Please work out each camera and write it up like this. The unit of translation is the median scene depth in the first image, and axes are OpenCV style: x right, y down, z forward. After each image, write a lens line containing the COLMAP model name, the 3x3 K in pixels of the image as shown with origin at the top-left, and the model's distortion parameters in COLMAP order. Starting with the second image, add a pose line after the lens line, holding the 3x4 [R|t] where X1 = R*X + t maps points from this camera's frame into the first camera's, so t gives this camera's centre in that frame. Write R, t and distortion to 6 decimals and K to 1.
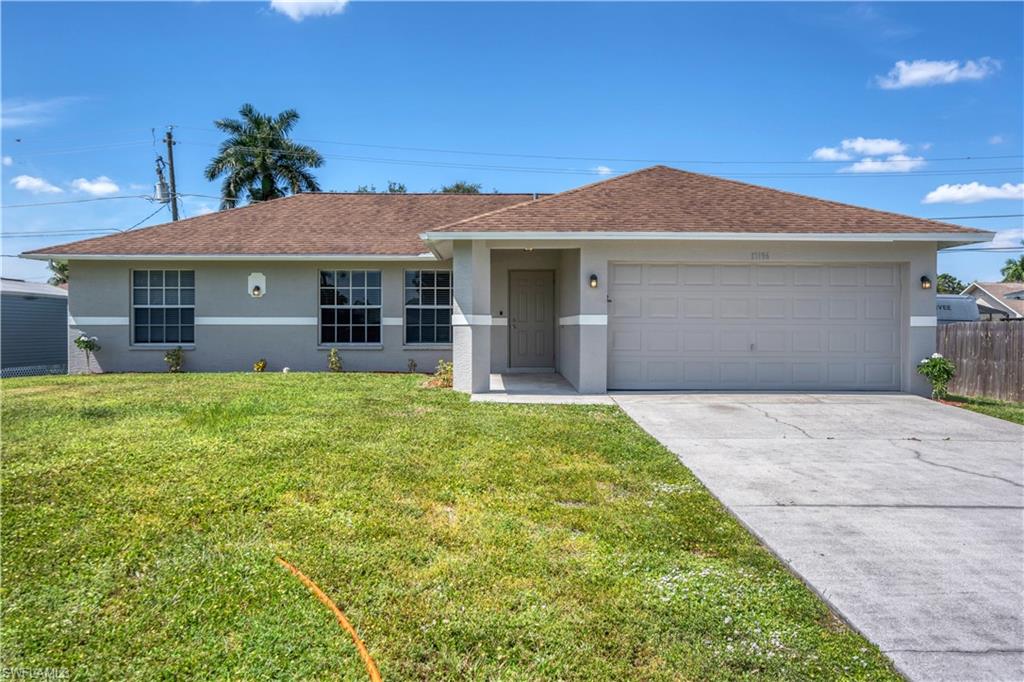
lens RADIAL K [[896.4, 0, 512.5], [0, 896.4, 345.0], [0, 0, 1]] dist [0.003049, 0.016861]
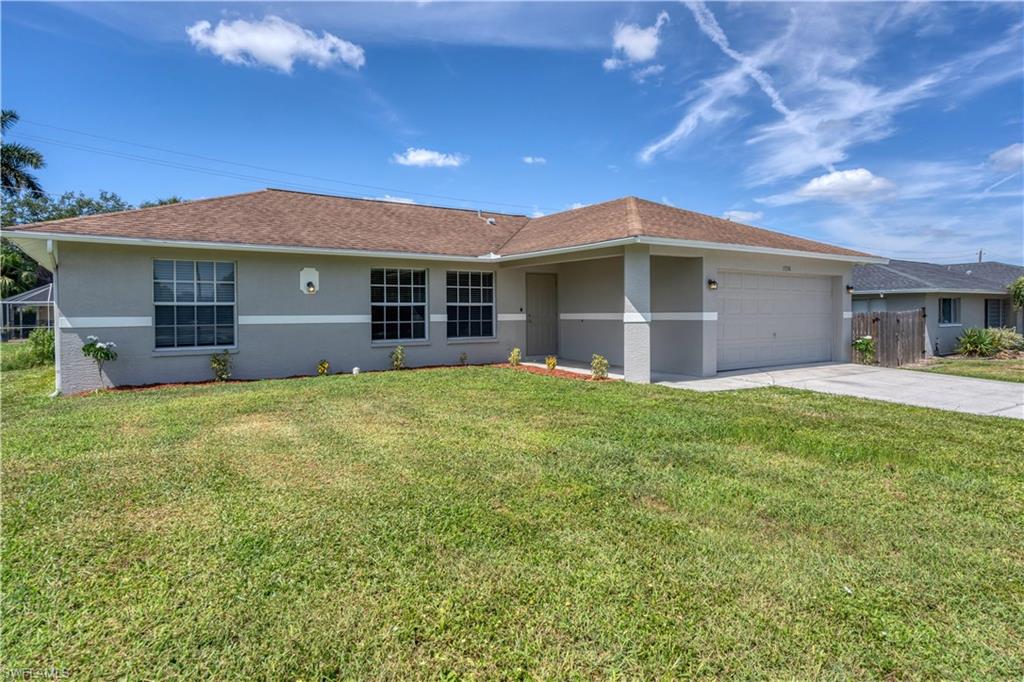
lens RADIAL K [[601.5, 0, 507.9], [0, 601.5, 336.5], [0, 0, 1]] dist [-0.021211, -0.001996]
pose [[0.831049, -0.028760, 0.555455, -0.459007], [0.020634, 0.999569, 0.020884, -0.017549], [-0.555816, -0.005895, 0.831284, 0.360869]]
